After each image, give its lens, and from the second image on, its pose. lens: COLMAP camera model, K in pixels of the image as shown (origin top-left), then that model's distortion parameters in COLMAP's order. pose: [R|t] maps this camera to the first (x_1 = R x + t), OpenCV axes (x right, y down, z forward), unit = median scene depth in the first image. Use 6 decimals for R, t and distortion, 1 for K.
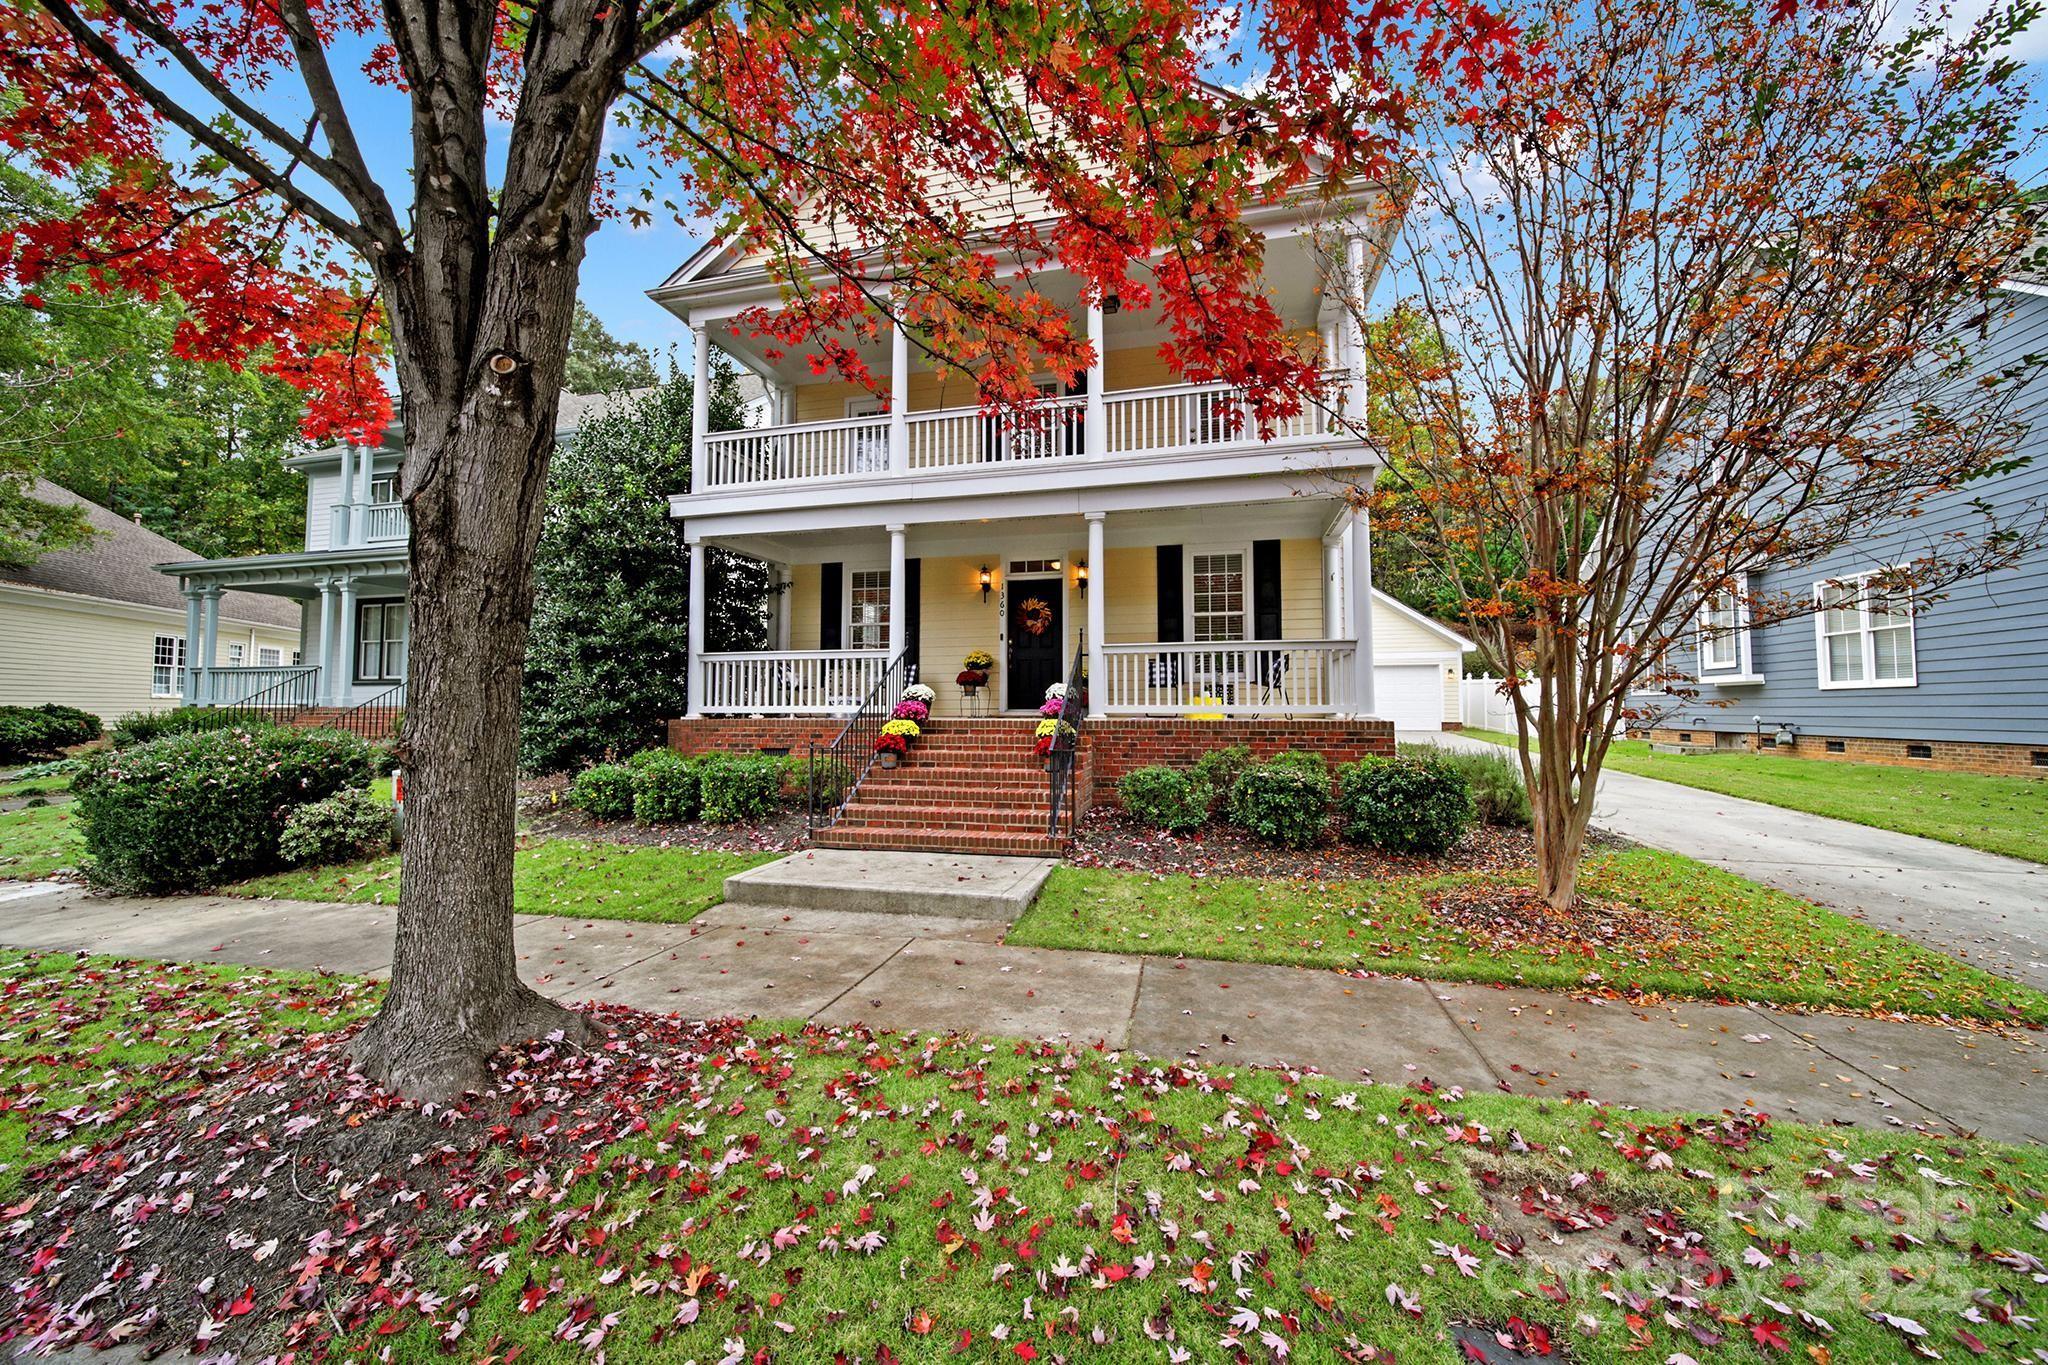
lens RADIAL K [[730.2, 0, 1020.6], [0, 730.2, 667.2], [0, 0, 1]] dist [-0.000114, -0.000206]
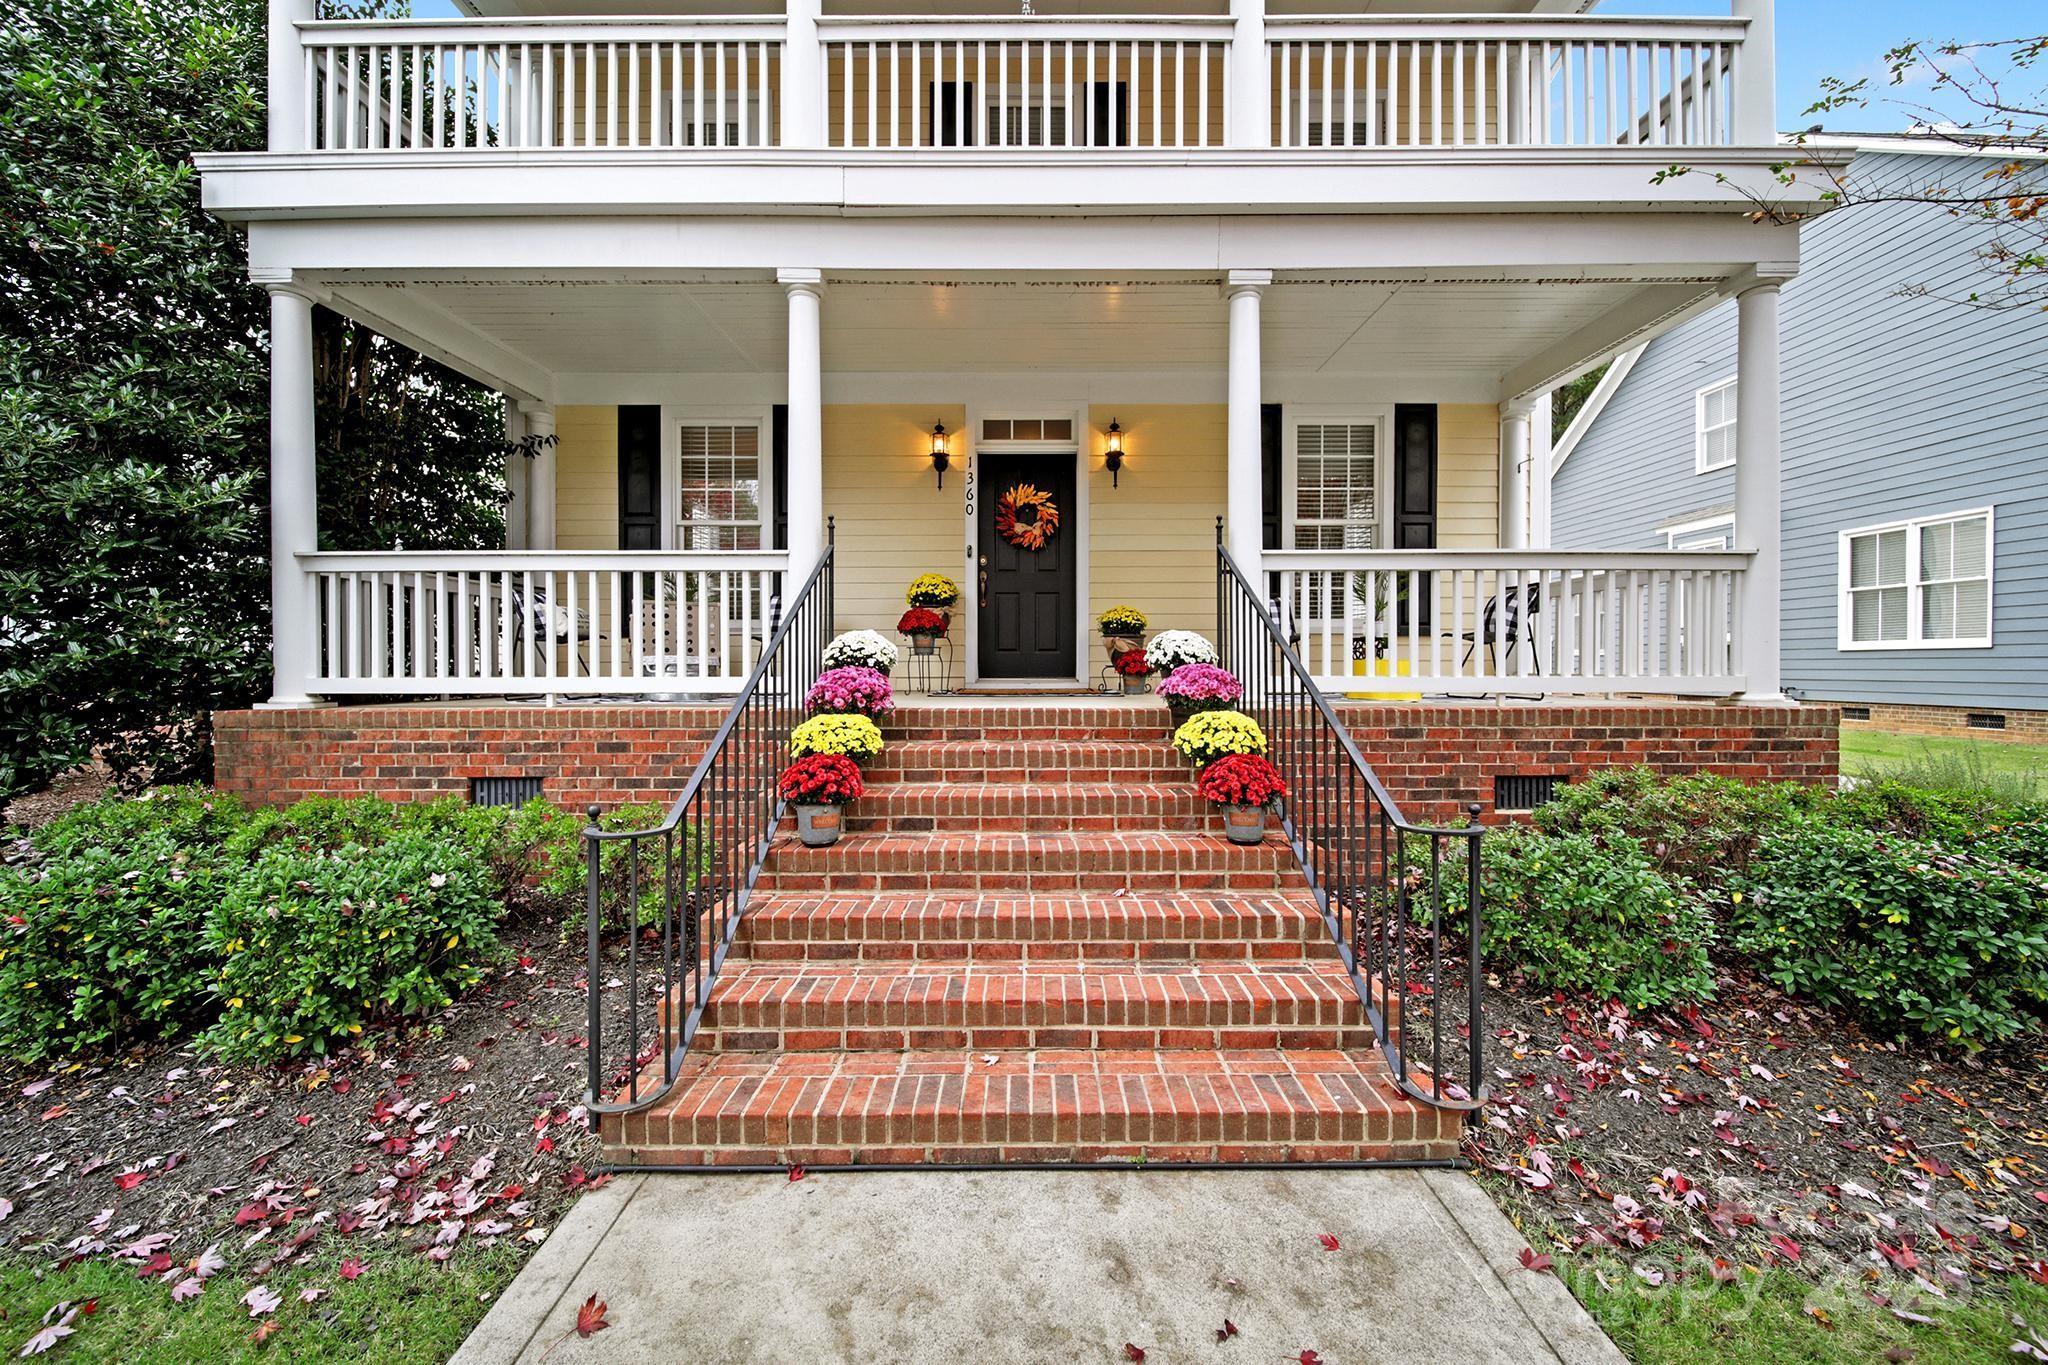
lens RADIAL K [[730.2, 0, 1020.6], [0, 730.2, 667.2], [0, 0, 1]] dist [-0.000114, -0.000206]
pose [[0.972407, -0.000529, 0.233290, -0.135433], [-0.013122, 0.998290, 0.056961, 0.017792], [-0.232921, -0.058450, 0.970738, 0.490498]]
